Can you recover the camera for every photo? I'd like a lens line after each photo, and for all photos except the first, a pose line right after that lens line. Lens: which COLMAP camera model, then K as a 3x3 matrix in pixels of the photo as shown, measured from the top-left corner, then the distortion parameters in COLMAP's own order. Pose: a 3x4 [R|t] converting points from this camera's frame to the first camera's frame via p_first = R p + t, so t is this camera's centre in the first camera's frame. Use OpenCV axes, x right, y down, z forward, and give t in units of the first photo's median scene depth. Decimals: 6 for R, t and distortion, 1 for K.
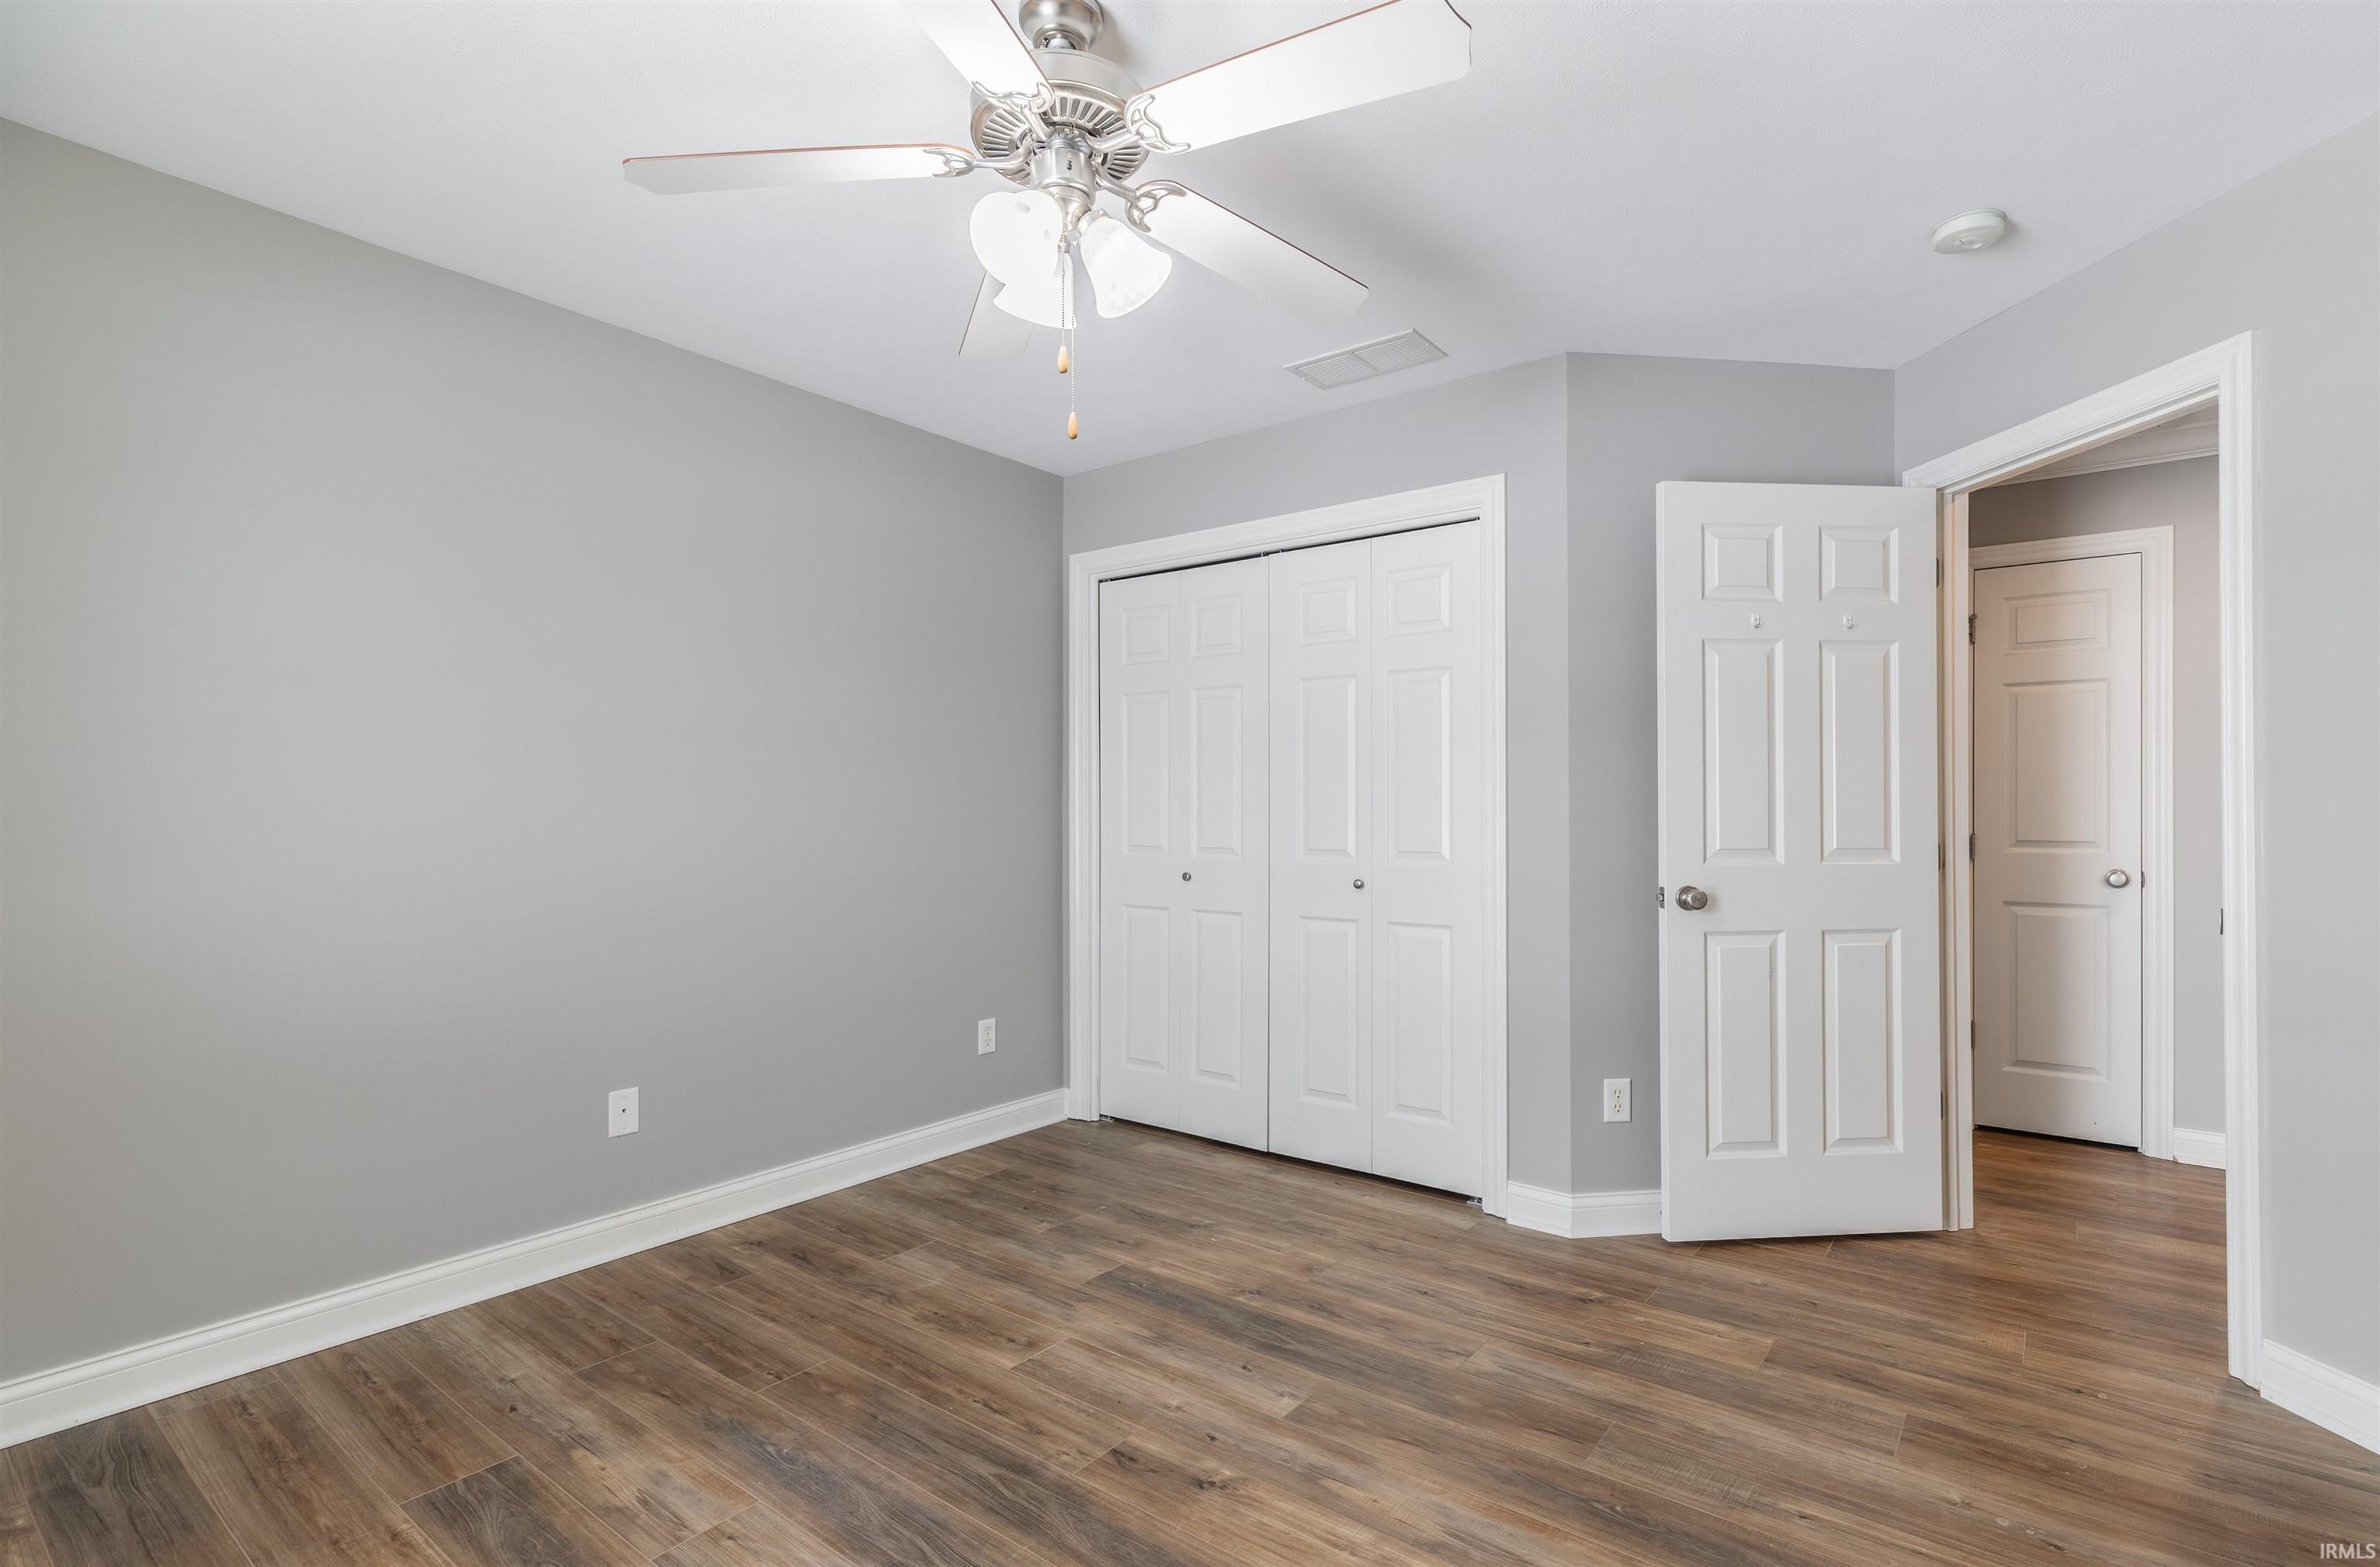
lens RADIAL K [[1101.7, 0, 1191.5], [0, 1101.7, 804.0], [0, 0, 1]] dist [0.001184, 0.000216]
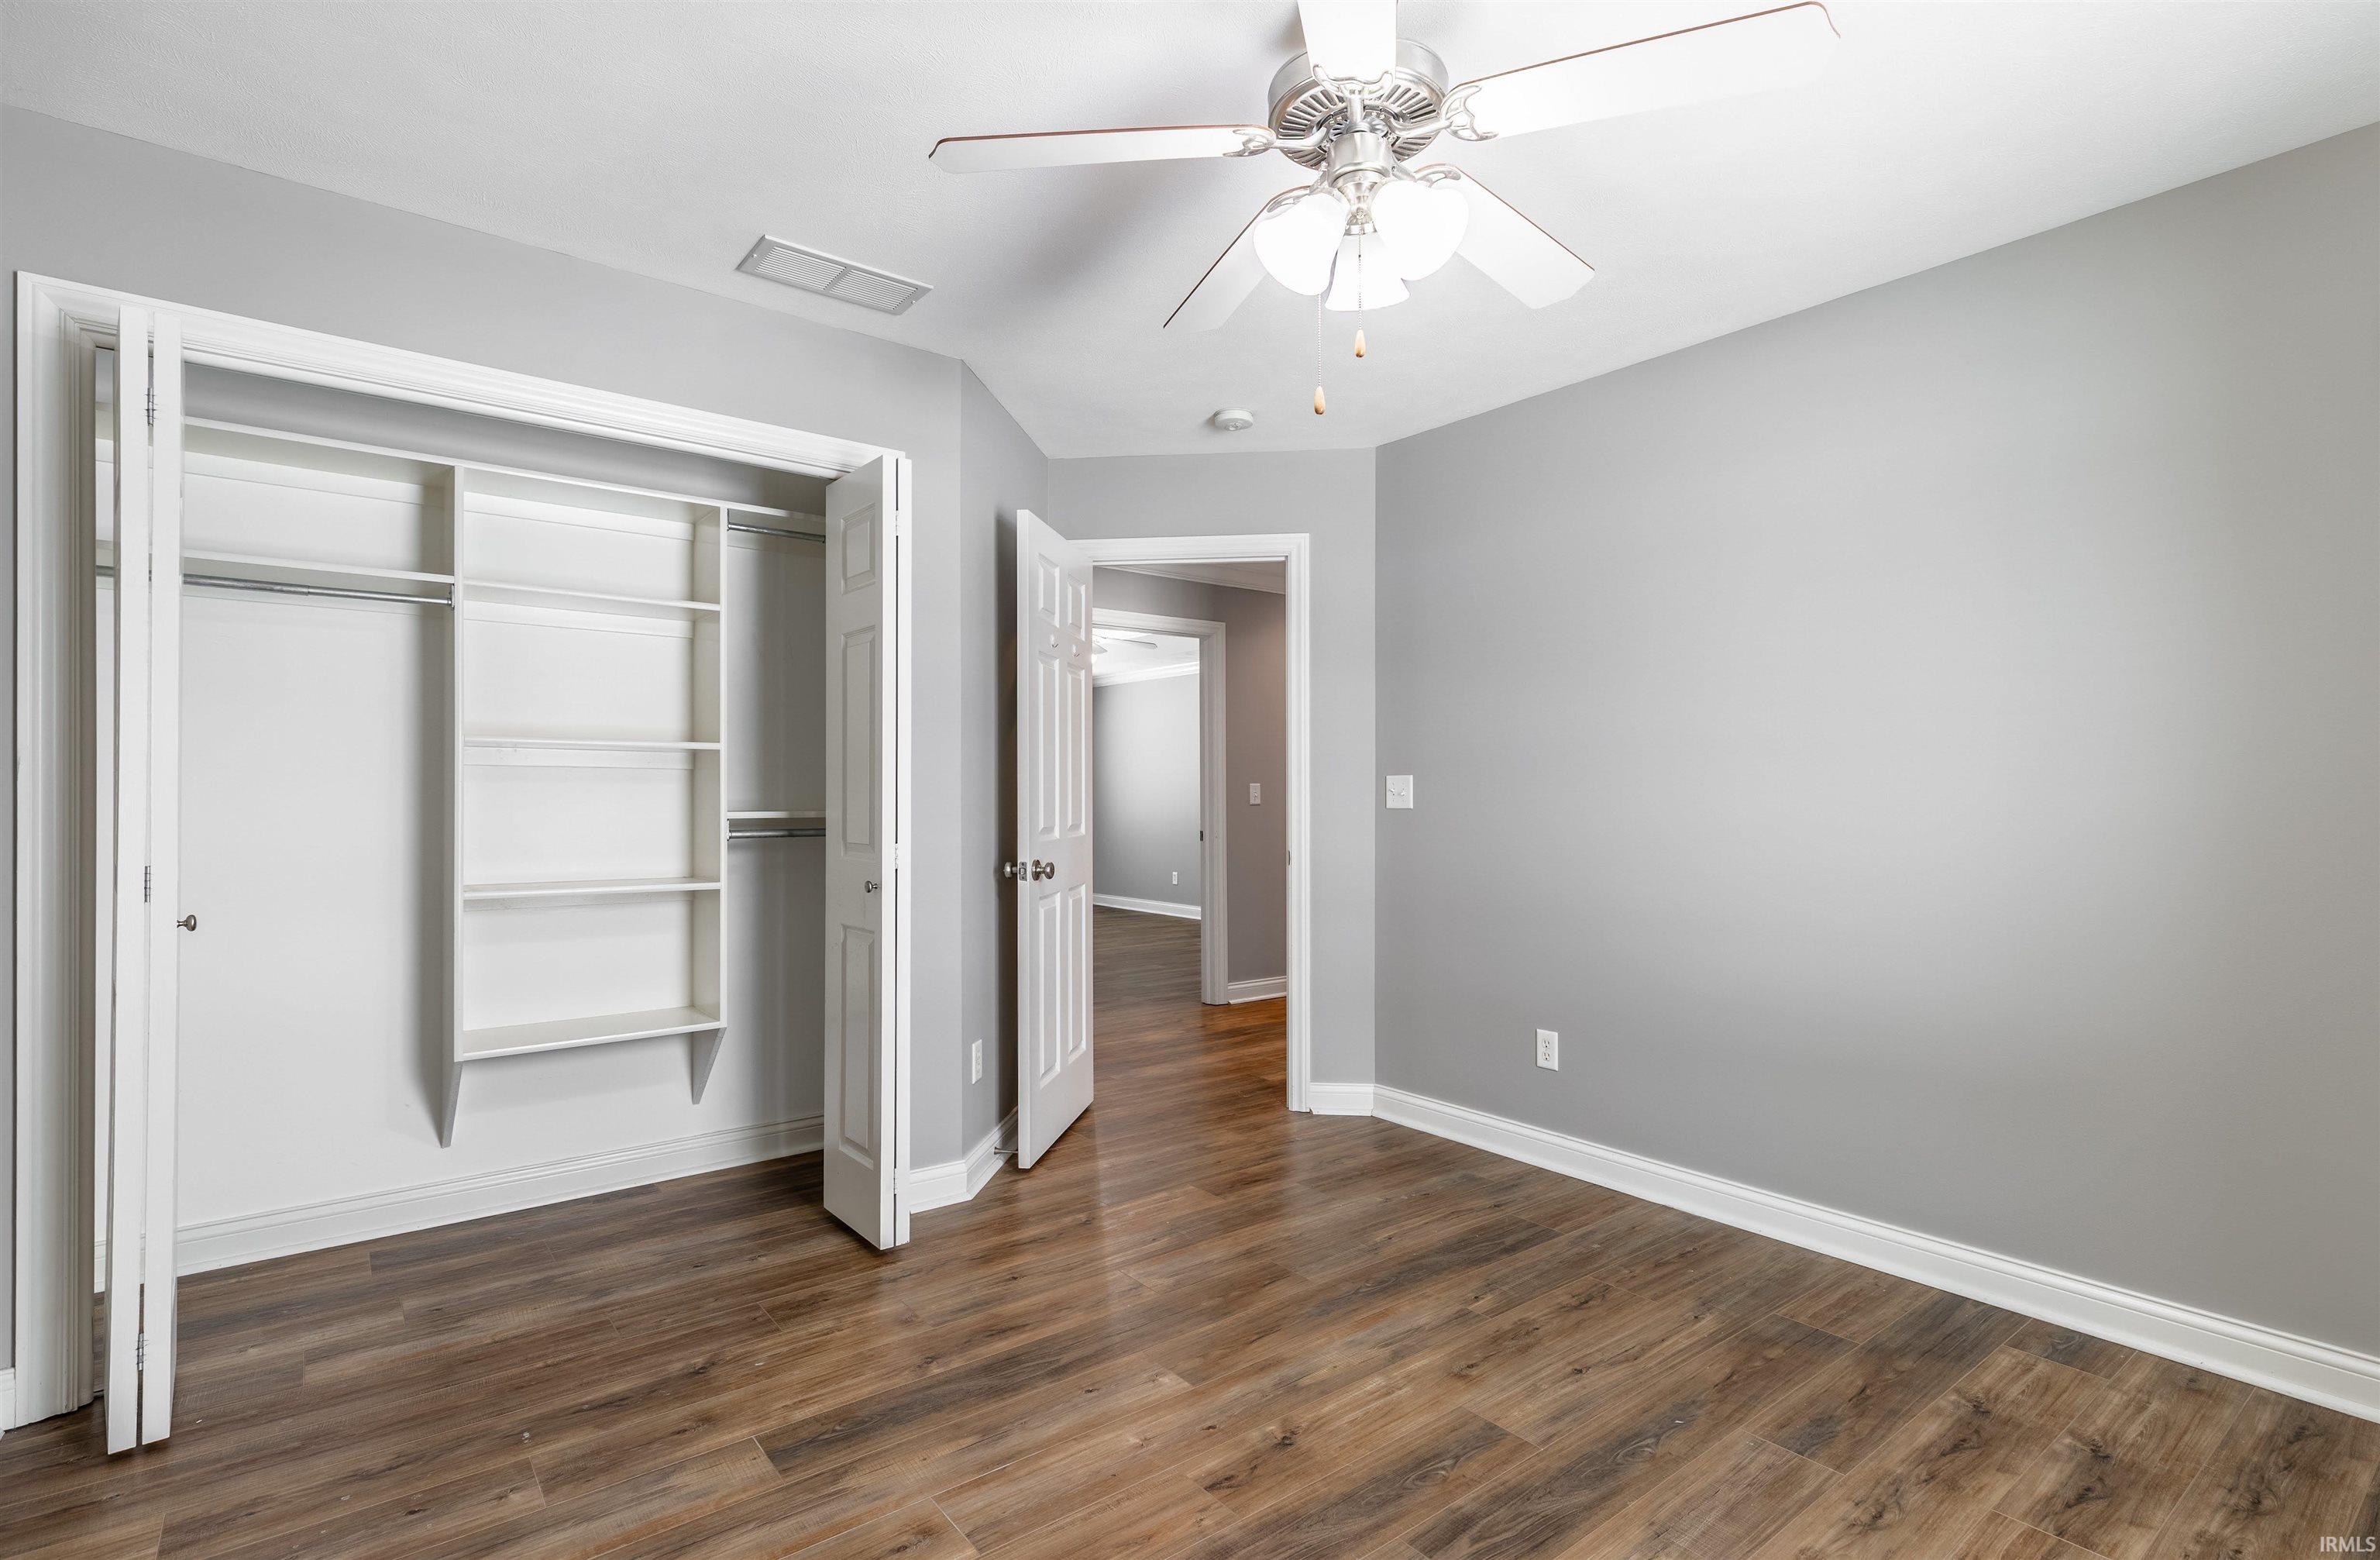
lens RADIAL K [[1111.7, 0, 1256.7], [0, 1111.7, 790.5], [0, 0, 1]] dist [0.003839, 0.000223]
pose [[0.241592, 0.001603, 0.970377, -0.804222], [-0.006410, 0.999979, -0.000056, -0.000982], [-0.970357, -0.006207, 0.241597, 0.610178]]
